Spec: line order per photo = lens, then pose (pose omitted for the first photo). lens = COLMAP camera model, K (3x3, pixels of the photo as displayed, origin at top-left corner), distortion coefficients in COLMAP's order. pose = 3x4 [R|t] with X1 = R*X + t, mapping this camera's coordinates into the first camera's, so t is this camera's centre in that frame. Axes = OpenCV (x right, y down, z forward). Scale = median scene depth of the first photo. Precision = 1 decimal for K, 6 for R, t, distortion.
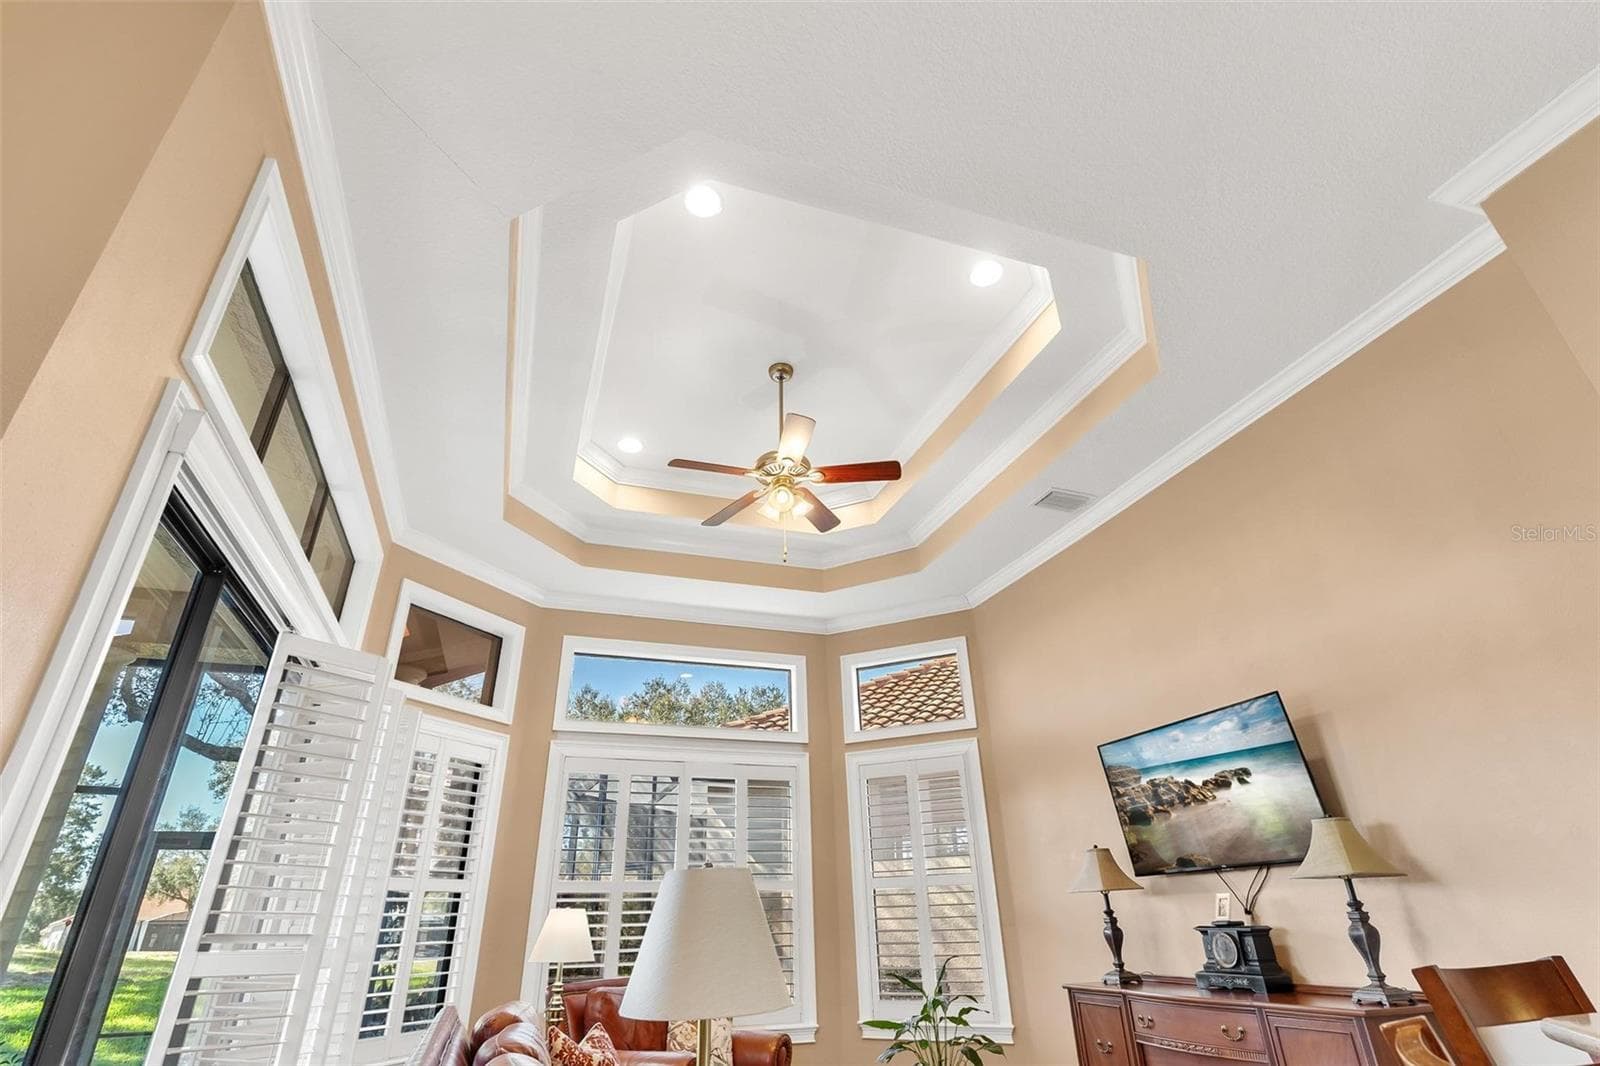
lens RADIAL K [[772.4, 0, 800.0], [0, 772.4, 533.0], [0, 0, 1]] dist [0.004126, -0.001016]
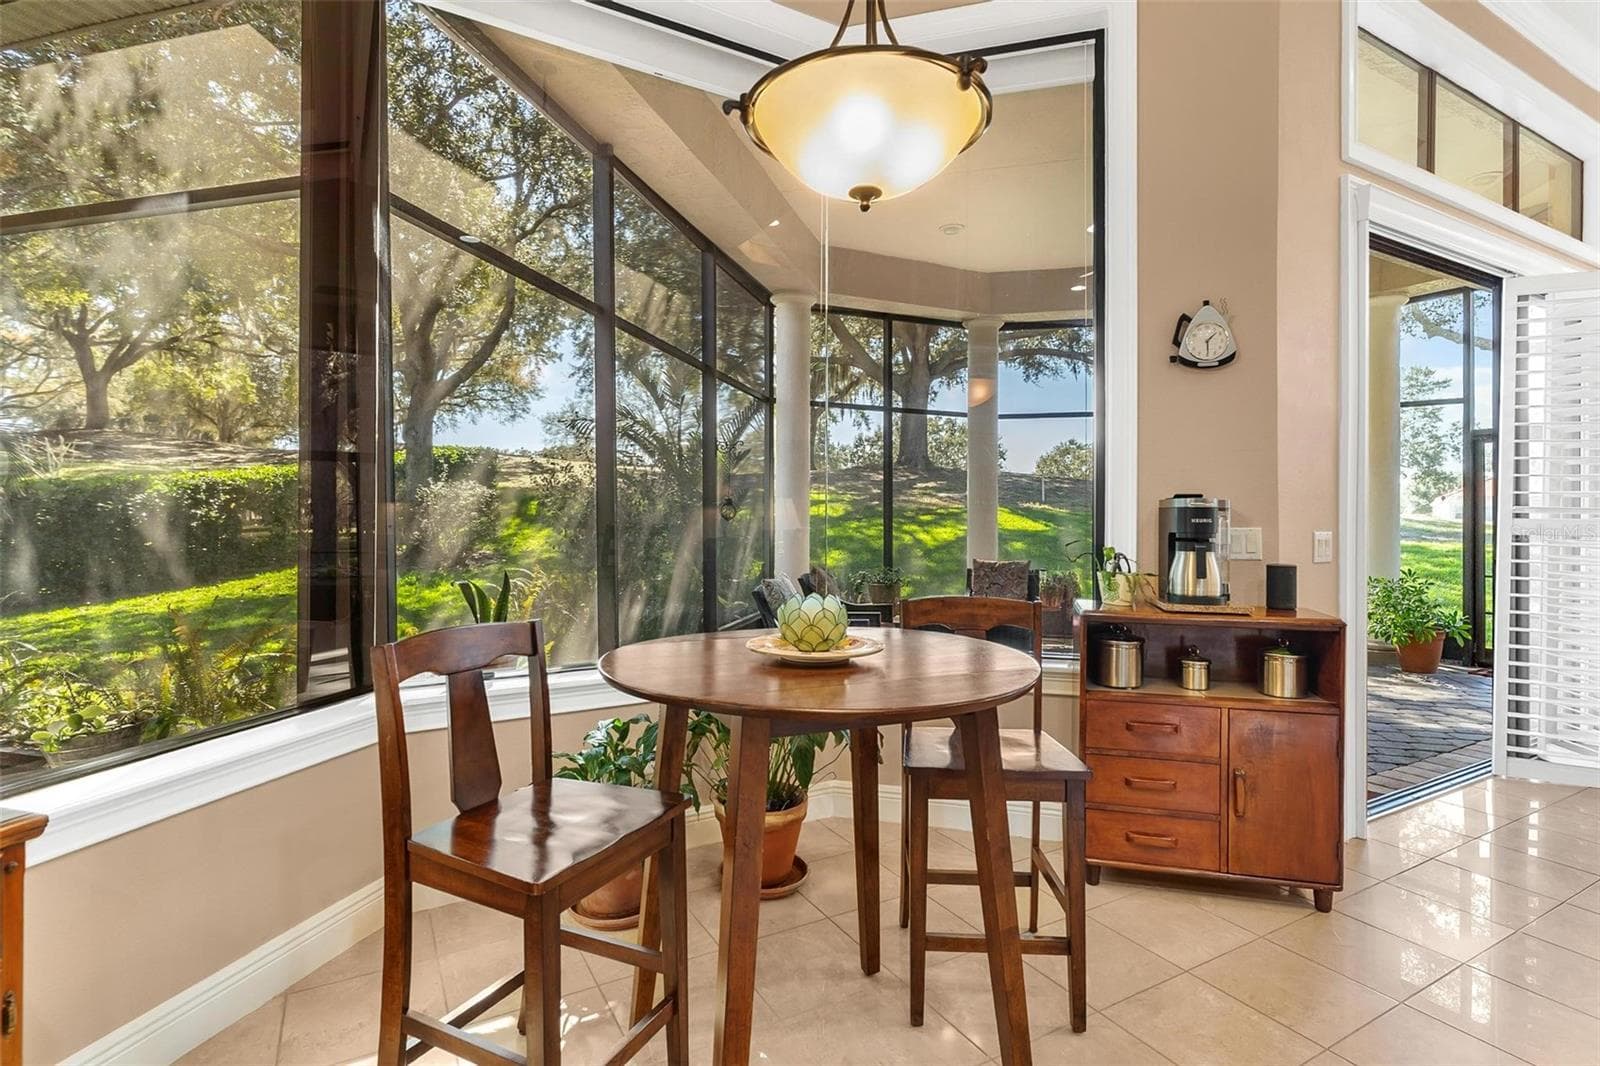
lens RADIAL K [[784.1, 0, 801.1], [0, 784.1, 510.1], [0, 0, 1]] dist [0.001929, 0.000628]
pose [[0.177419, 0.025653, -0.983801, 0.195498], [0.433274, 0.895530, 0.101488, -0.083761], [0.883627, -0.444261, 0.147769, -0.167267]]
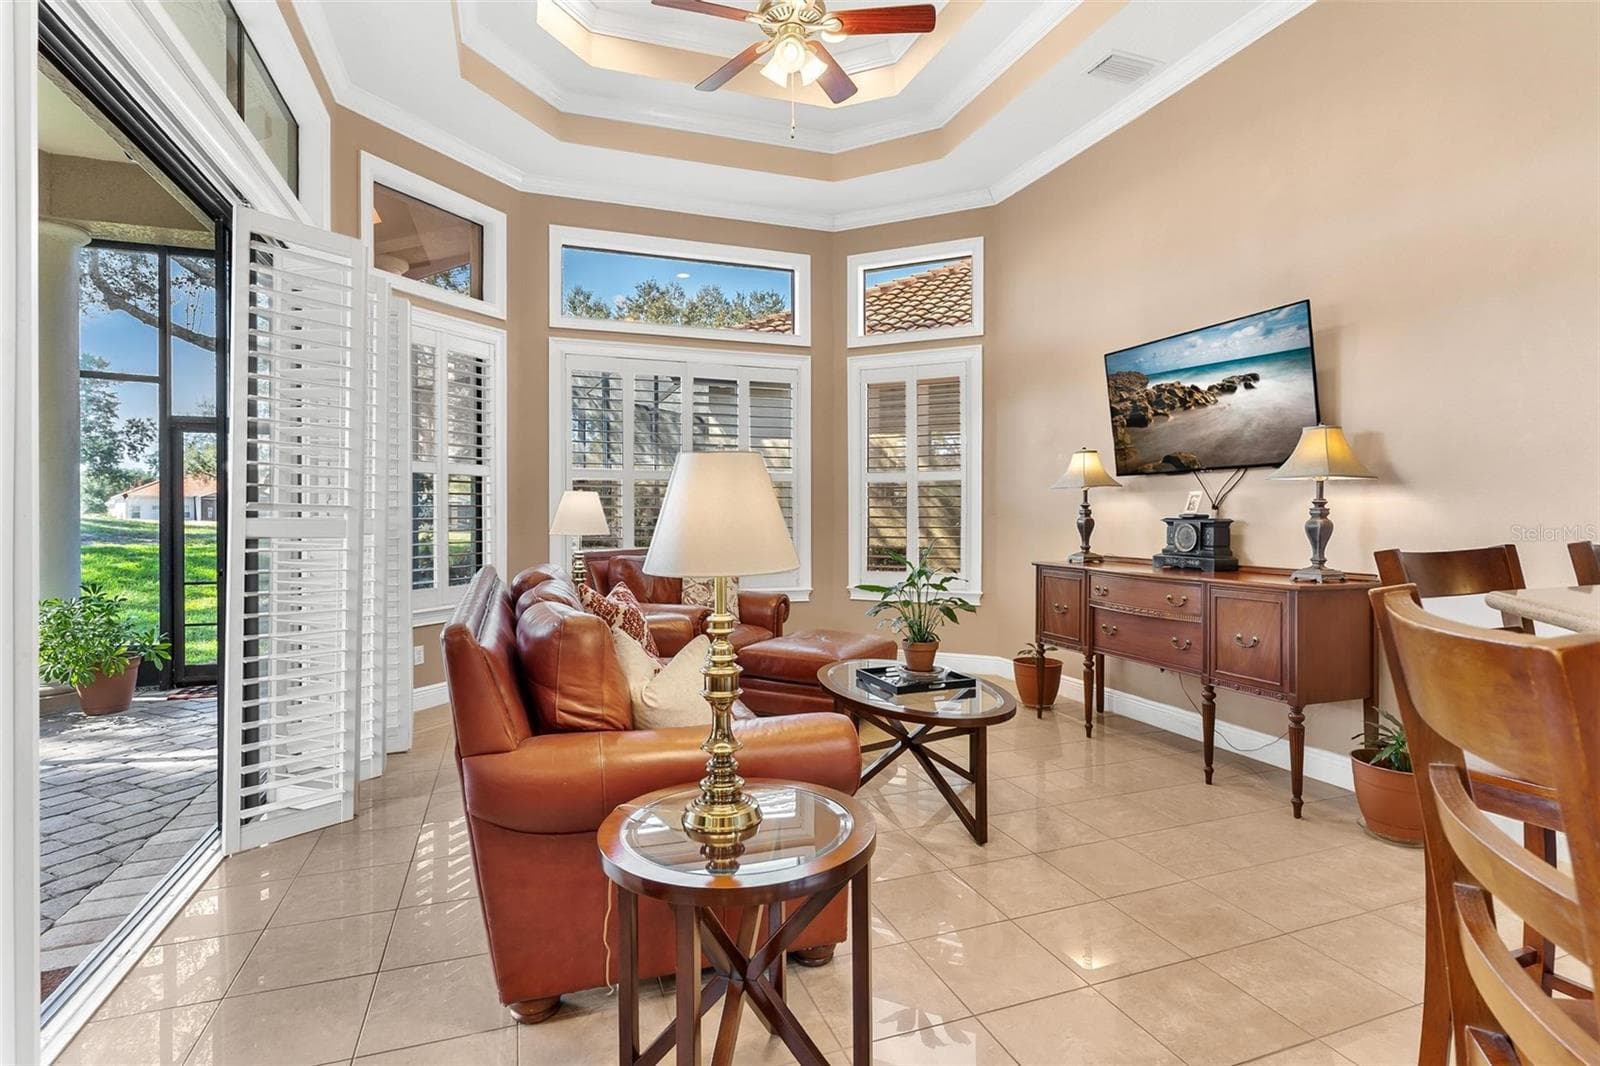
lens RADIAL K [[784.1, 0, 801.1], [0, 784.1, 510.1], [0, 0, 1]] dist [0.001929, 0.000628]
pose [[0.999726, 0.021839, 0.008453, -0.007414], [-0.023311, 0.893670, 0.448119, 0.013906], [0.002232, -0.448193, 0.893934, 0.015616]]
